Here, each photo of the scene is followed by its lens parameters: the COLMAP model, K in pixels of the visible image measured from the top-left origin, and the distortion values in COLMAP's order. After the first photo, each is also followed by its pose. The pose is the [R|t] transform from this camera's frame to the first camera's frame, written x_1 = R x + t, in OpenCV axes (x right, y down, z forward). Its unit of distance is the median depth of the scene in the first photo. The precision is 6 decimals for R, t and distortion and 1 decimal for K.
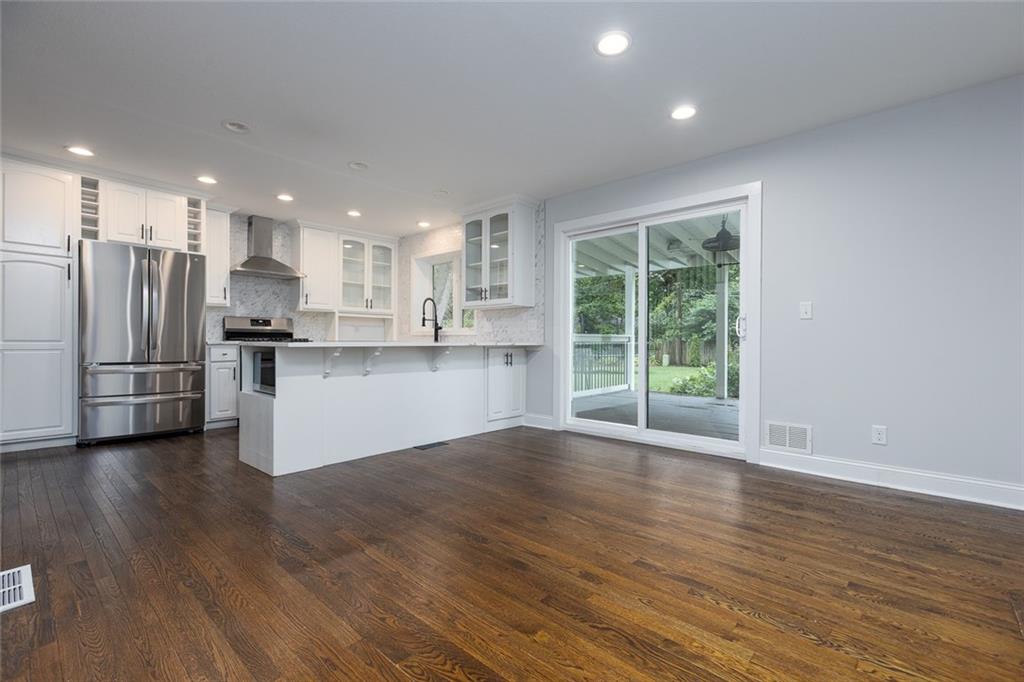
lens RADIAL K [[449.3, 0, 511.5], [0, 449.3, 343.7], [0, 0, 1]] dist [-0.002535, -0.001341]
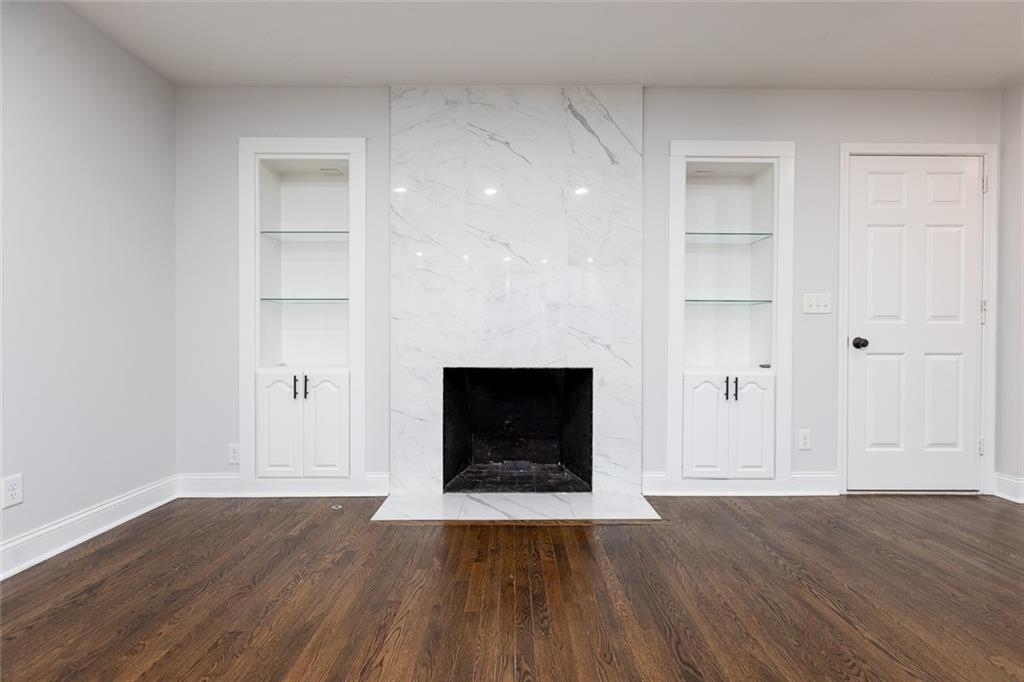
lens RADIAL K [[449.3, 0, 513.0], [0, 449.3, 341.6], [0, 0, 1]] dist [-0.002535, -0.001341]
pose [[-0.675774, -0.009243, 0.737051, -0.151555], [-0.001903, 0.999940, 0.010795, -0.015672], [-0.737107, 0.005892, -0.675751, 1.345489]]
